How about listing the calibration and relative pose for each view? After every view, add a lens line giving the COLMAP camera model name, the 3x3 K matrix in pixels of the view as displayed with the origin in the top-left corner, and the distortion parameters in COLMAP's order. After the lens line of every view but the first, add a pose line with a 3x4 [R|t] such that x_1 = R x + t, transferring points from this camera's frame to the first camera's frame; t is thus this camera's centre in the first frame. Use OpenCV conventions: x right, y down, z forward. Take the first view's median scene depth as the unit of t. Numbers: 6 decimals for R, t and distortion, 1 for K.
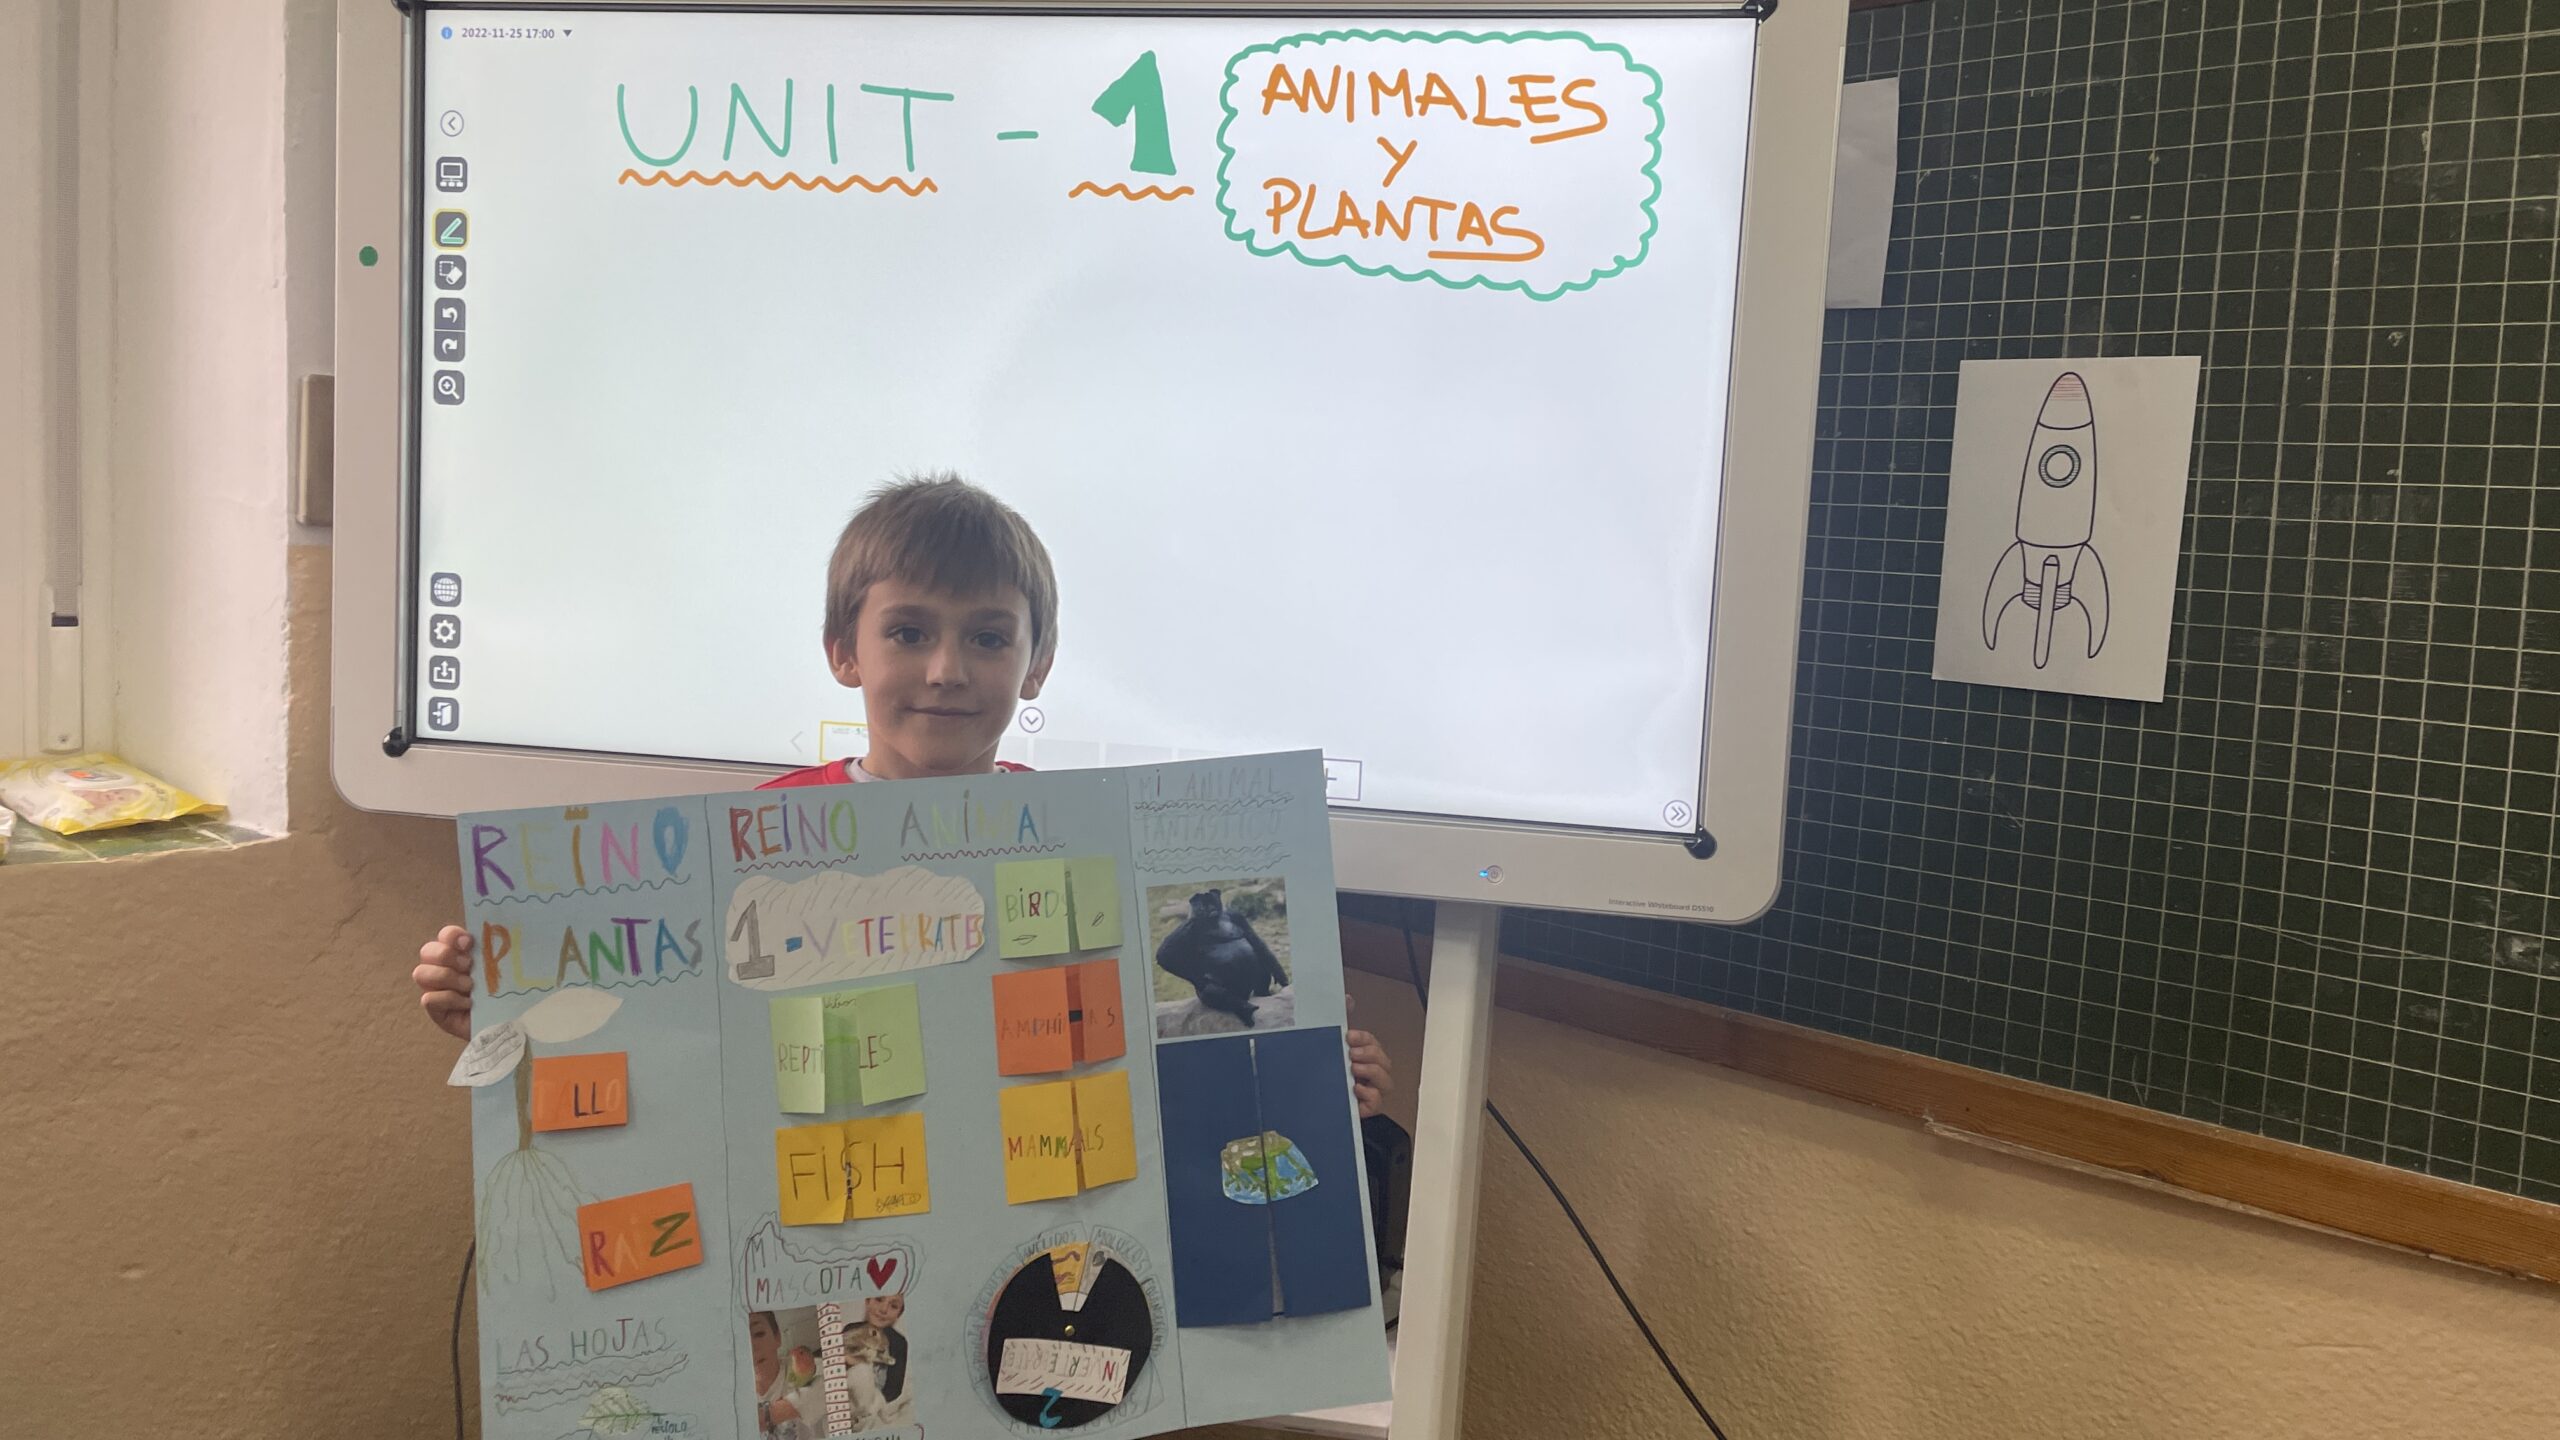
lens RADIAL K [[1954.8, 0, 1302.6], [0, 1954.8, 680.4], [0, 0, 1]] dist [0.081005, -0.113225]
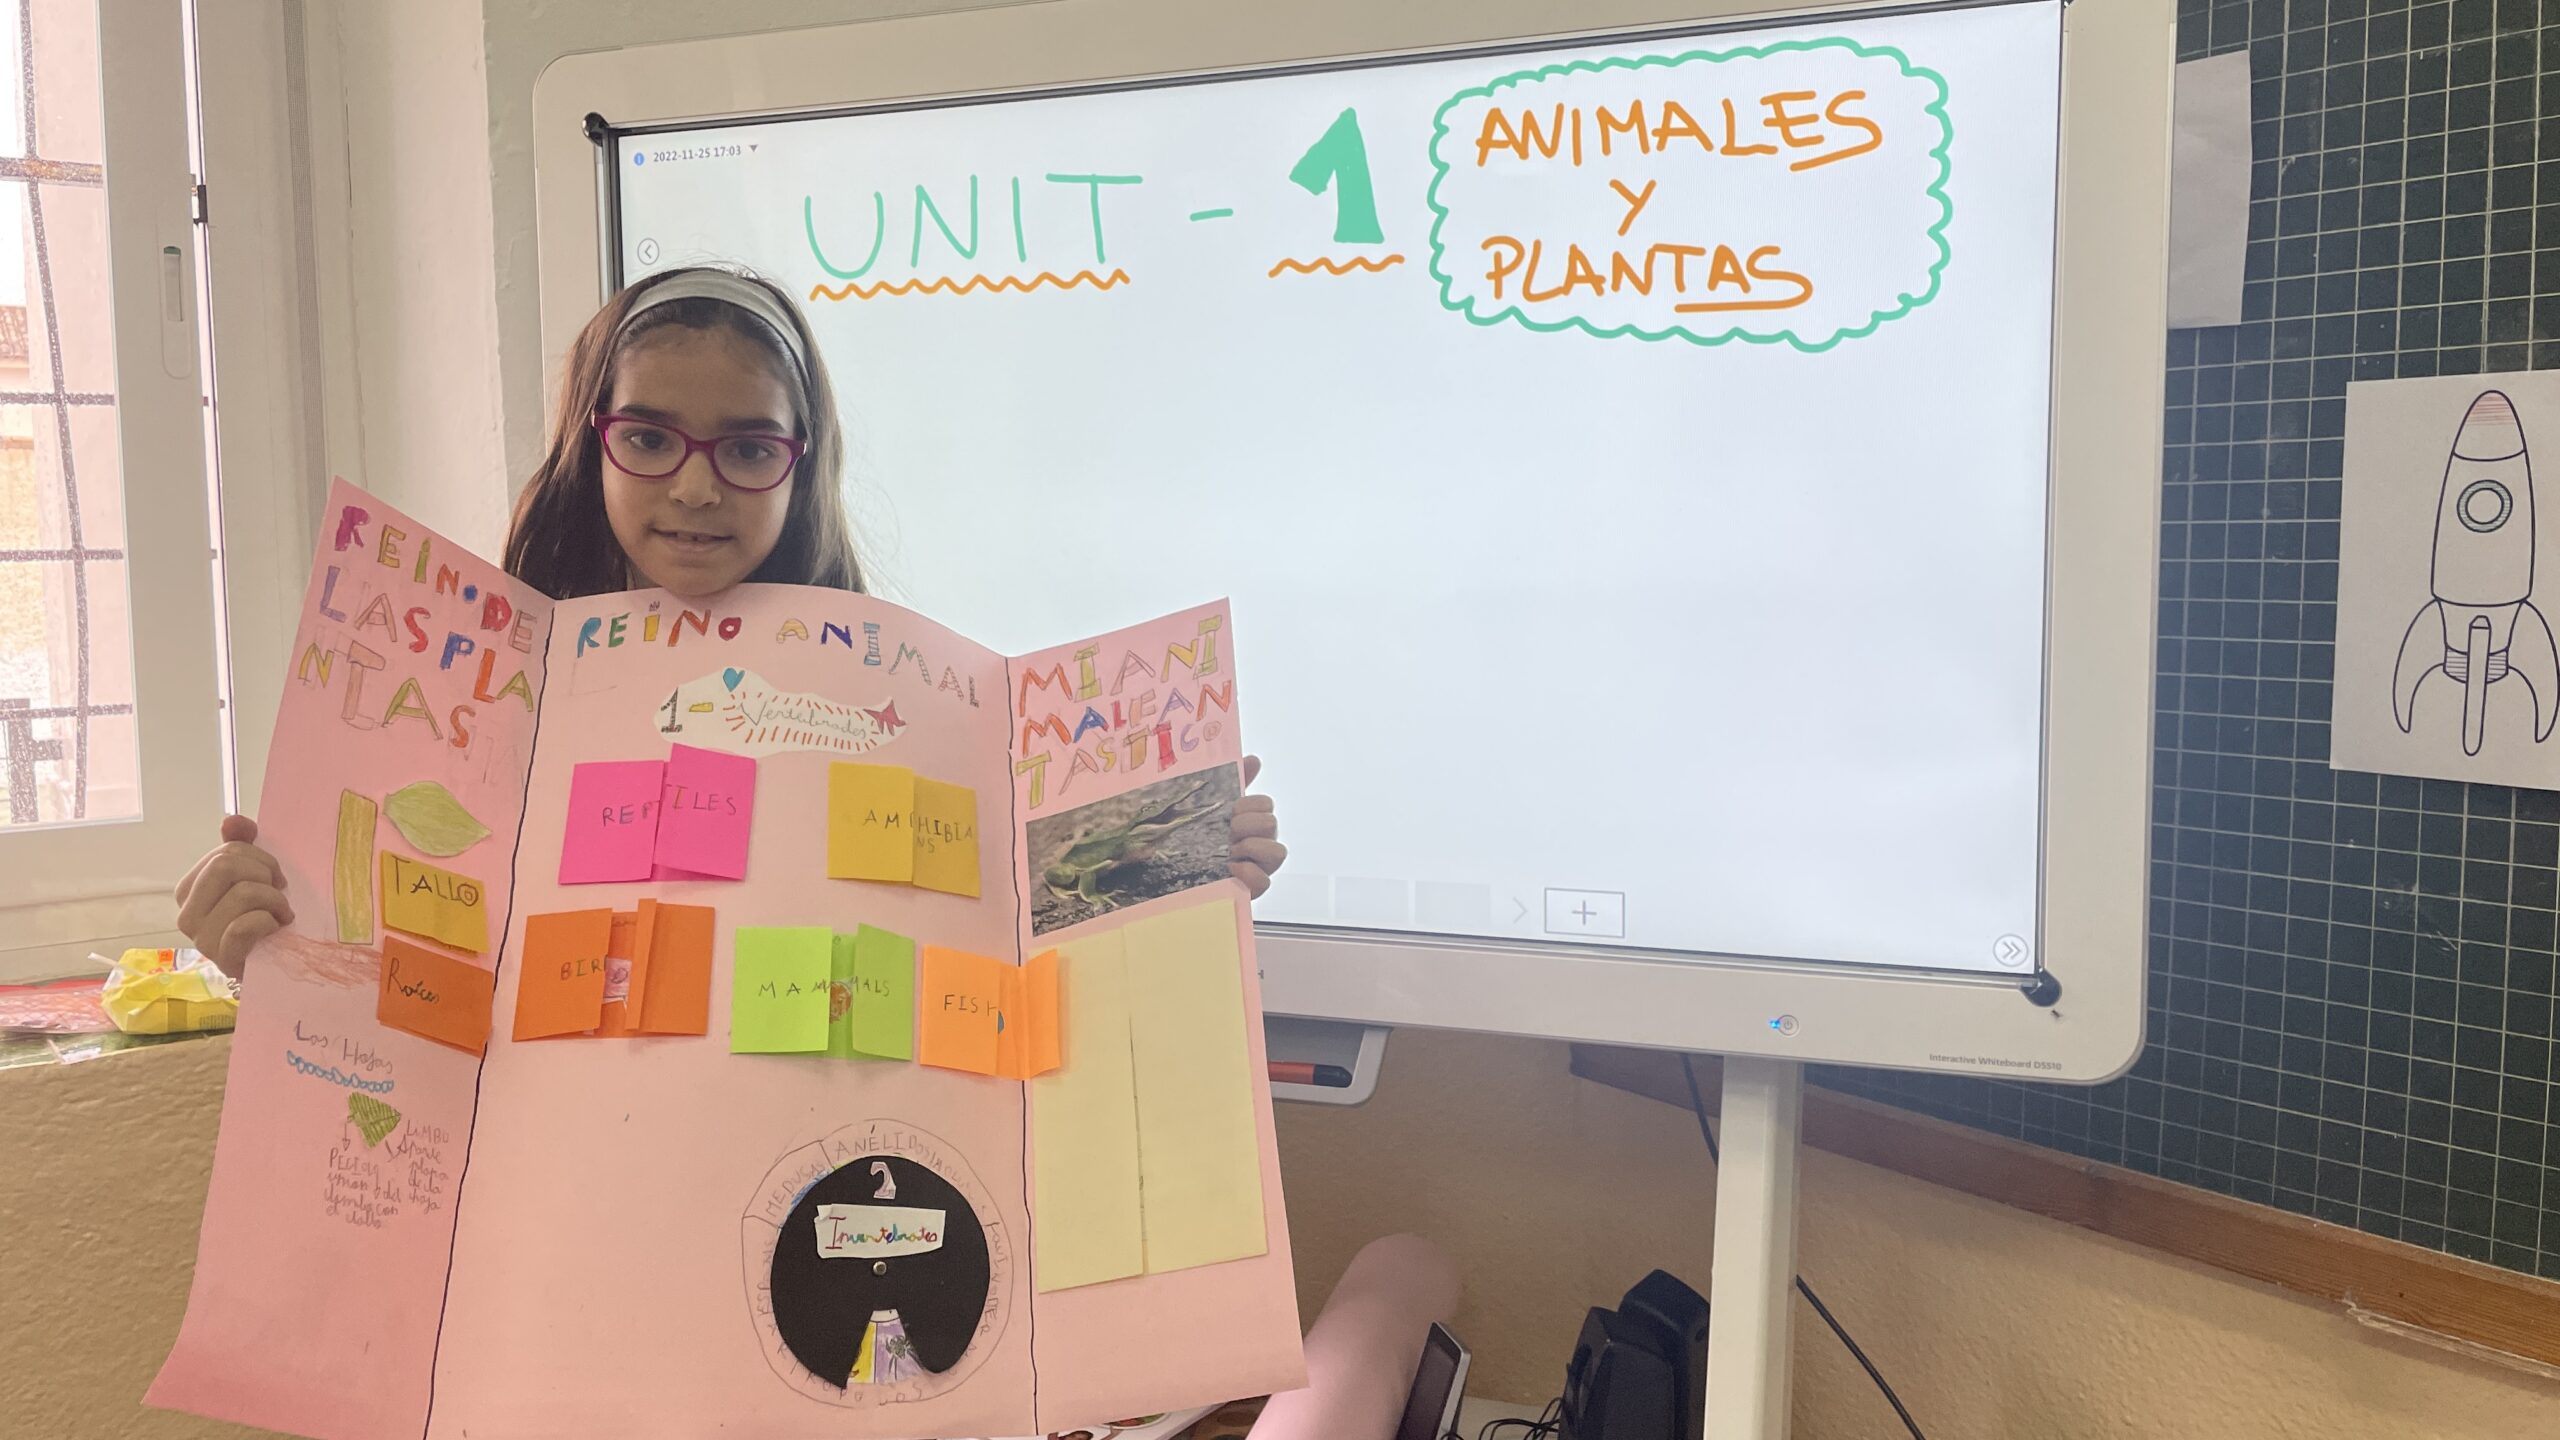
lens RADIAL K [[1954.8, 0, 1276.7], [0, 1954.8, 690.2], [0, 0, 1]] dist [0.081005, -0.113225]
pose [[0.983351, -0.043664, -0.176391, 0.036142], [0.041710, 0.999021, -0.014772, -0.042306], [0.176864, 0.007169, 0.984209, 0.112371]]
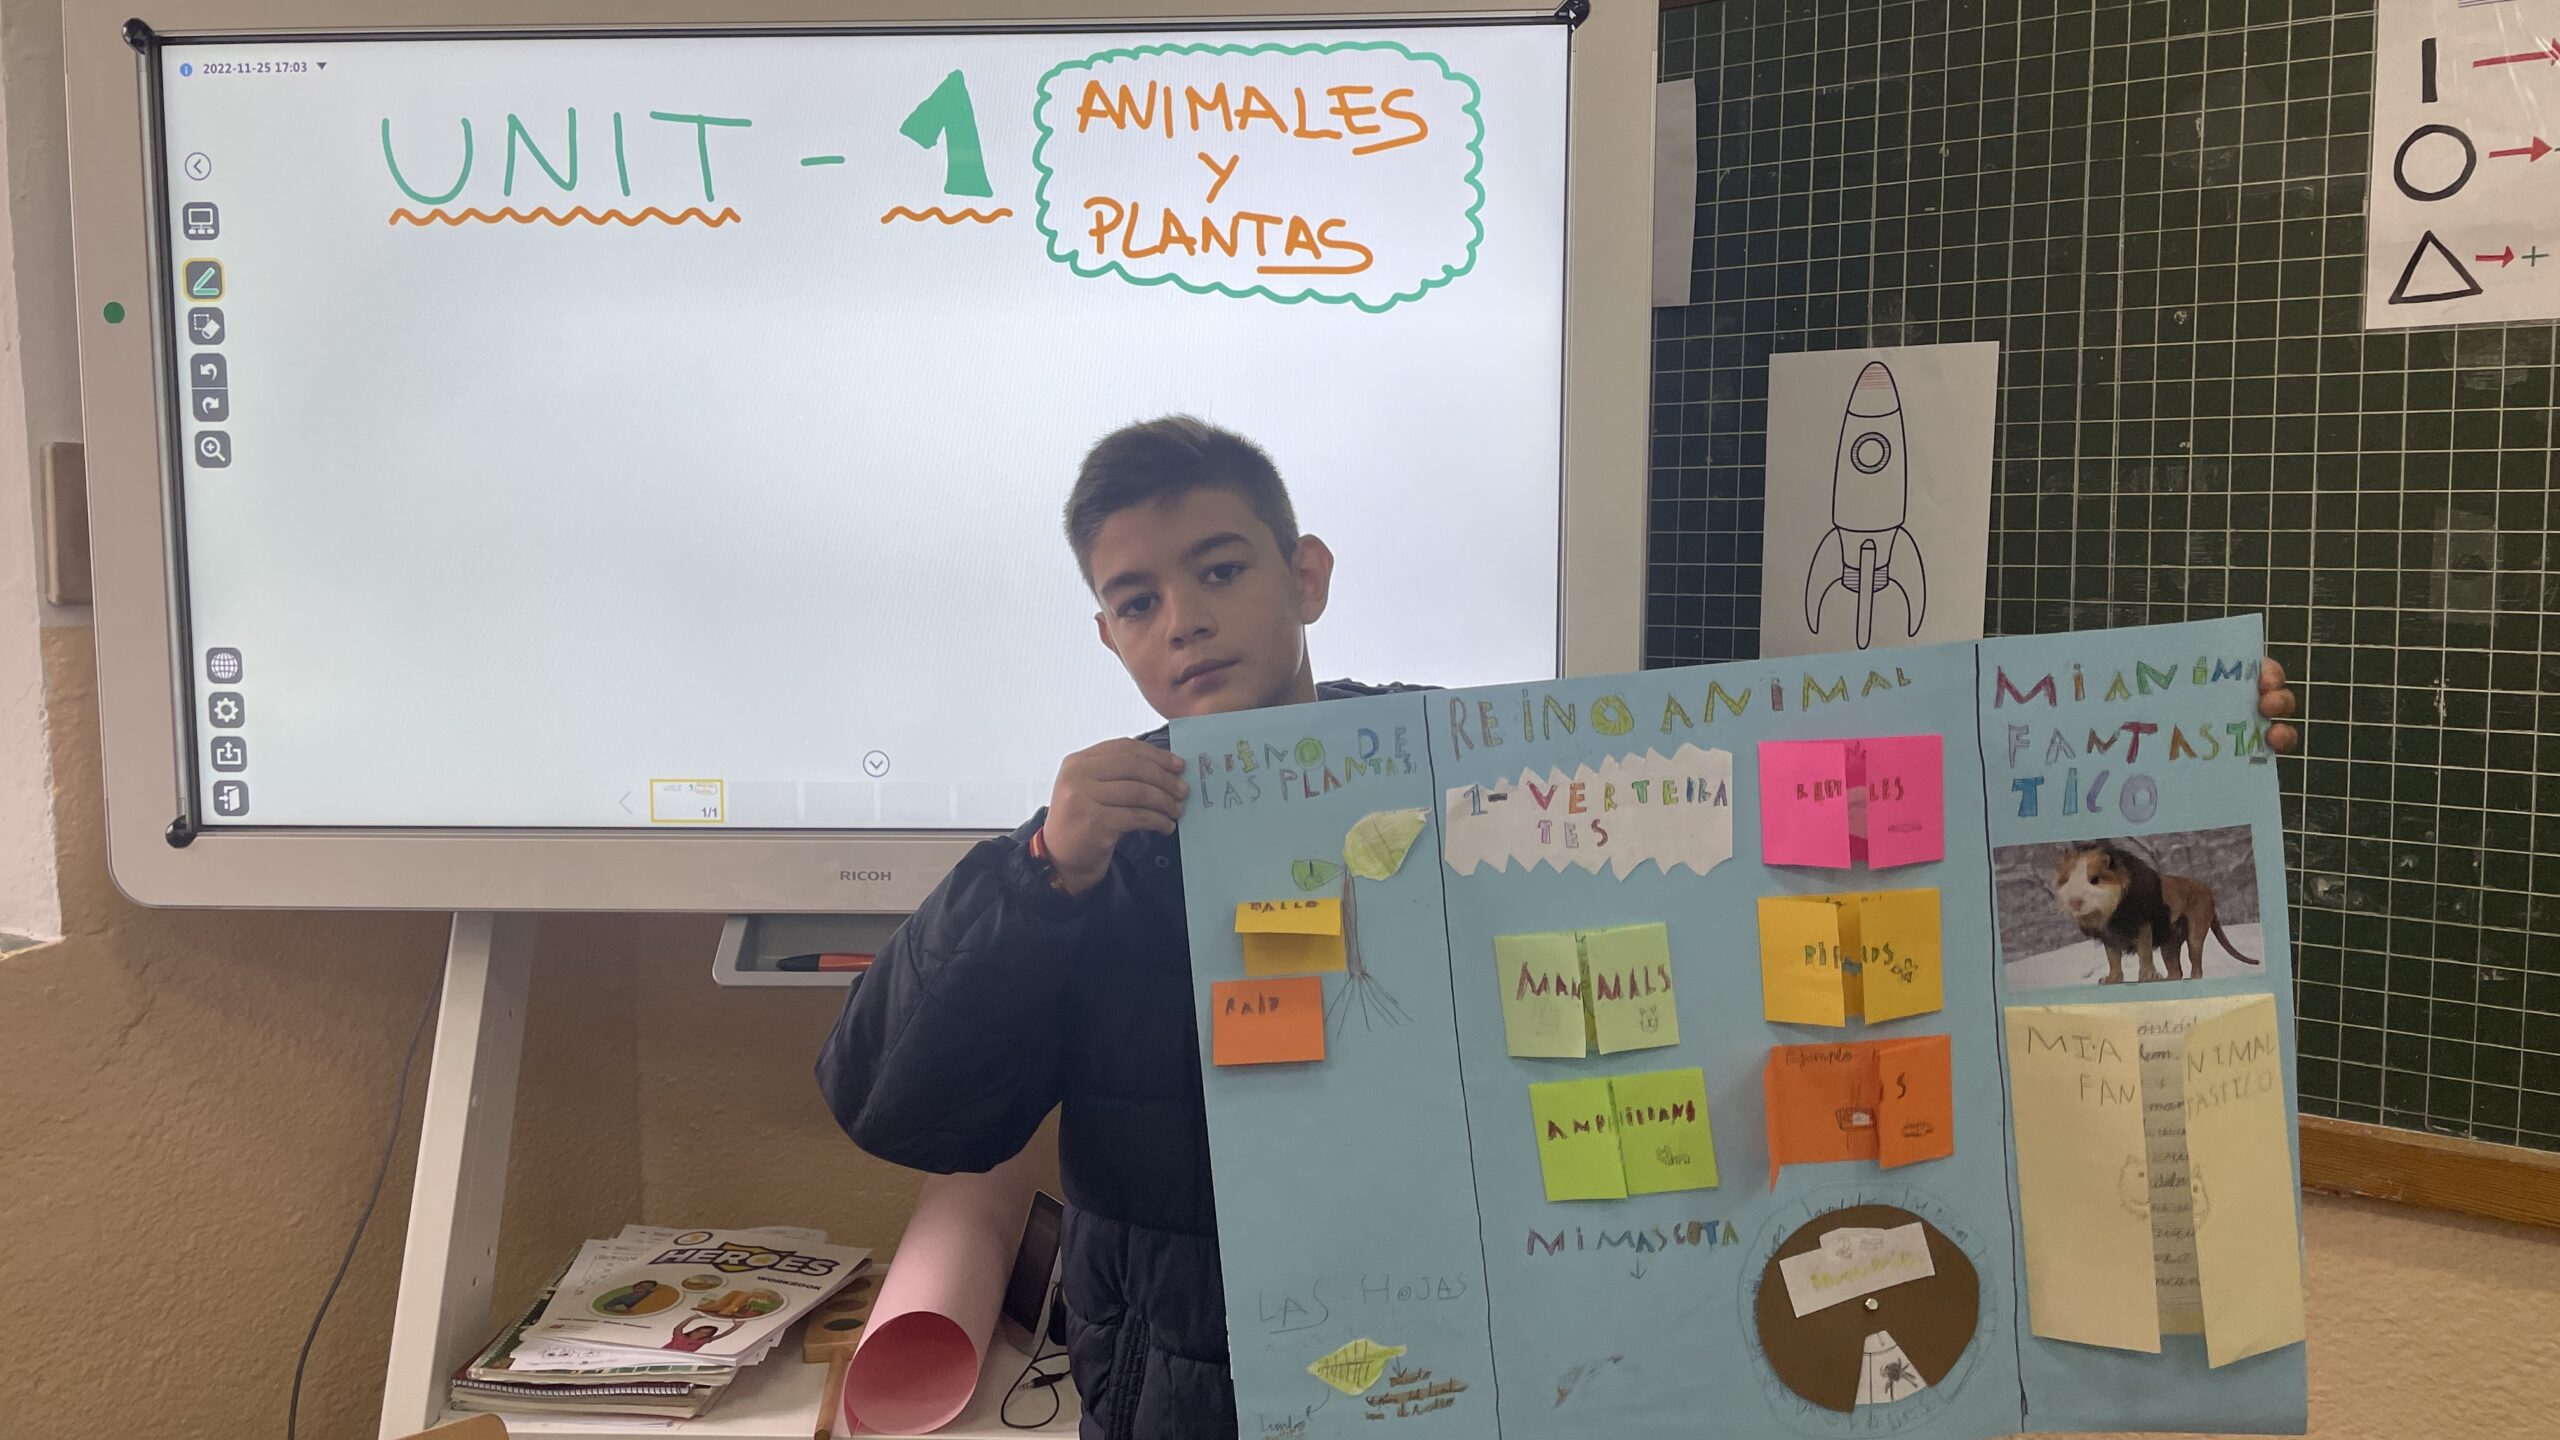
lens RADIAL K [[1954.8, 0, 1288.4], [0, 1954.8, 715.0], [0, 0, 1]] dist [0.081005, -0.113225]
pose [[0.991044, -0.063701, 0.117359, -0.049857], [0.061828, 0.997896, 0.019532, -0.010649], [-0.118356, -0.012101, 0.992898, 0.009809]]
